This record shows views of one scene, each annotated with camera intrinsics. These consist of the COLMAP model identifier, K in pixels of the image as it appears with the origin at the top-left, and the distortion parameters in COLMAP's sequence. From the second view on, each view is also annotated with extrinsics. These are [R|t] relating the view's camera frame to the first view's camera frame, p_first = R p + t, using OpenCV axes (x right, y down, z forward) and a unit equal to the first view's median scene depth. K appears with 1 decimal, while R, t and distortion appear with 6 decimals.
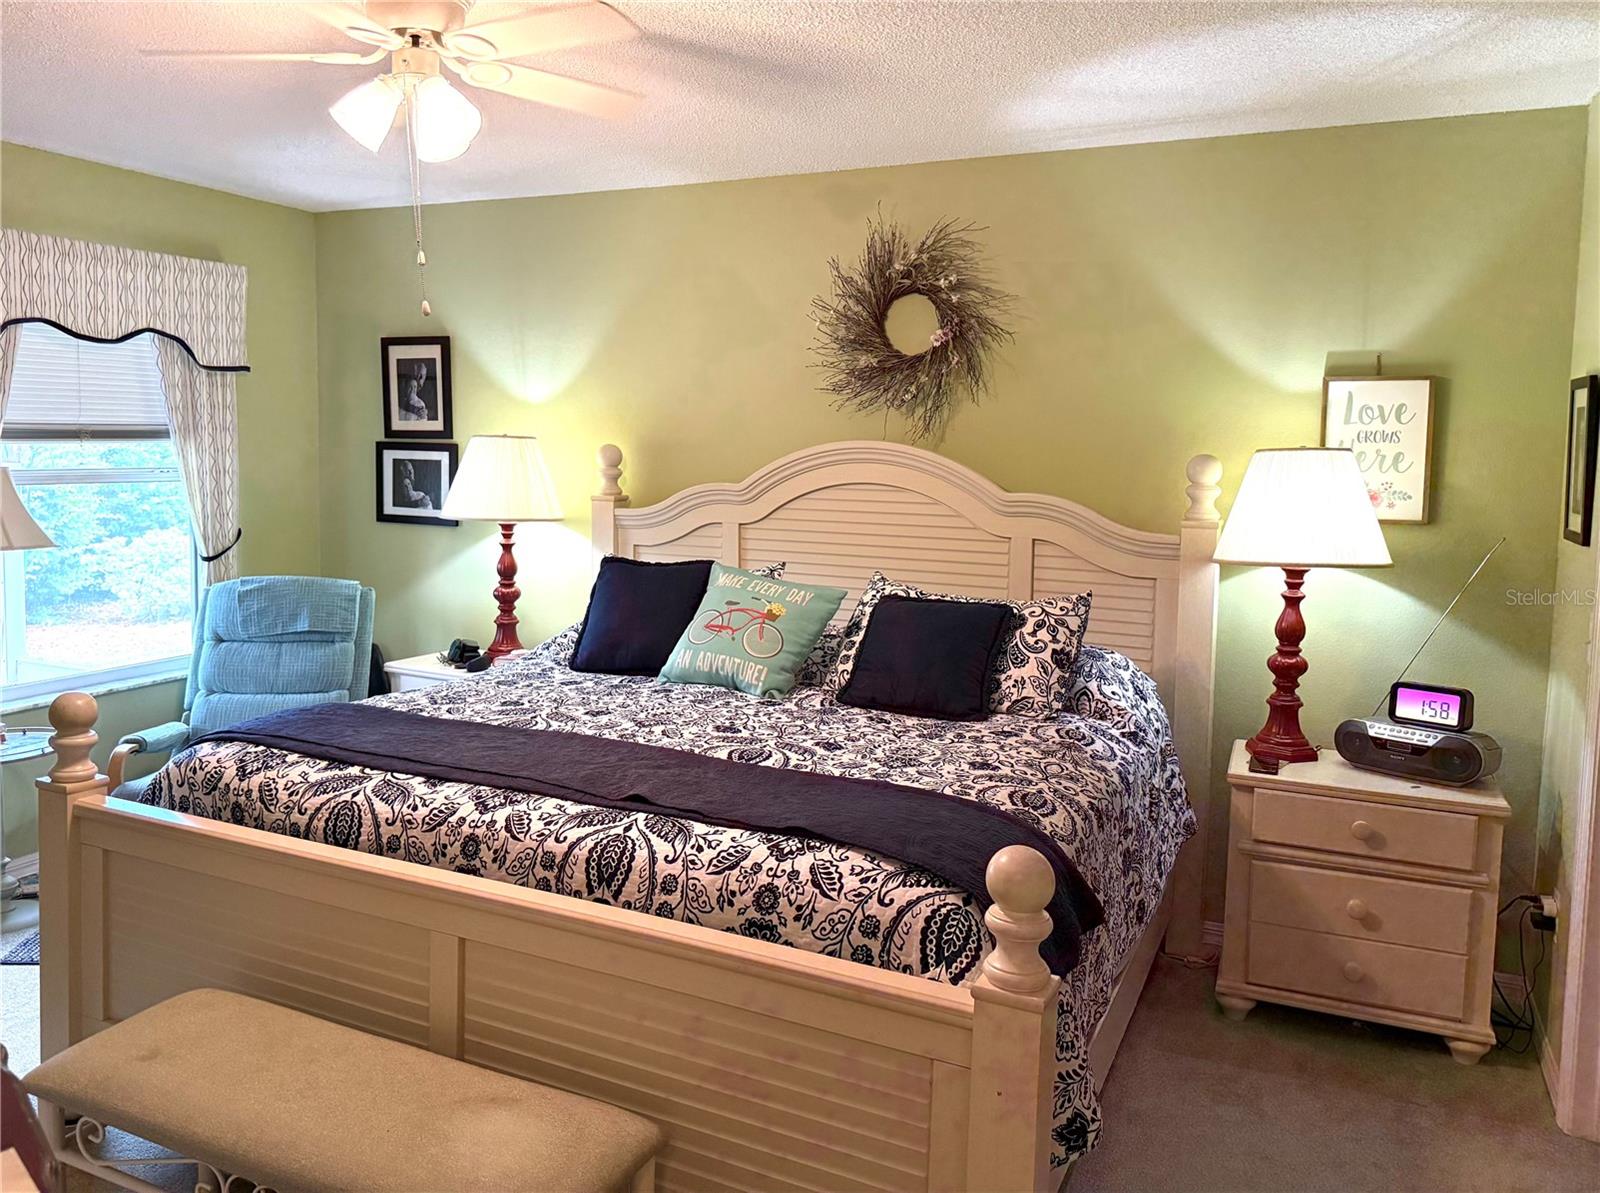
lens RADIAL K [[1119.3, 0, 797.7], [0, 1119.3, 604.5], [0, 0, 1]] dist [0.067452, -0.089182]
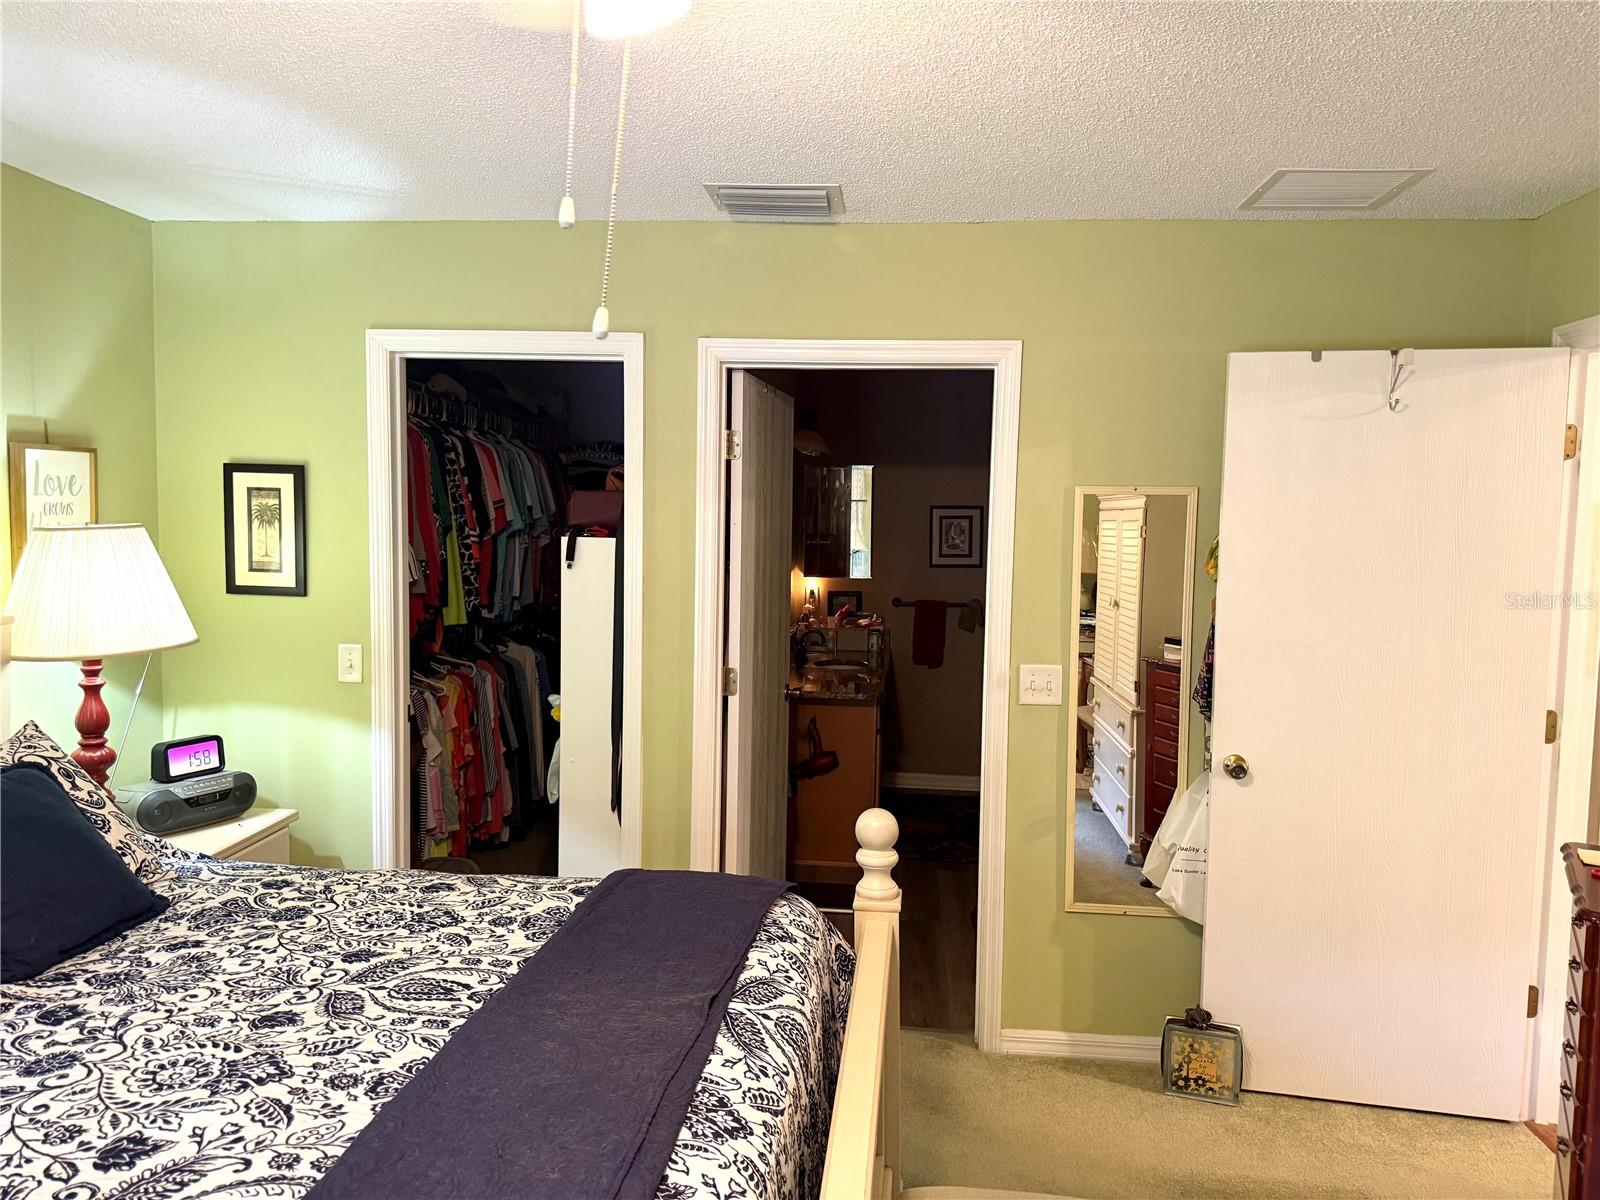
lens RADIAL K [[1111.4, 0, 792.1], [0, 1111.4, 604.9], [0, 0, 1]] dist [0.136043, -0.230045]
pose [[-0.349141, -0.129991, 0.928010, -0.611510], [0.072301, 0.983642, 0.164986, -0.184198], [-0.934277, 0.124700, -0.334032, 0.764825]]
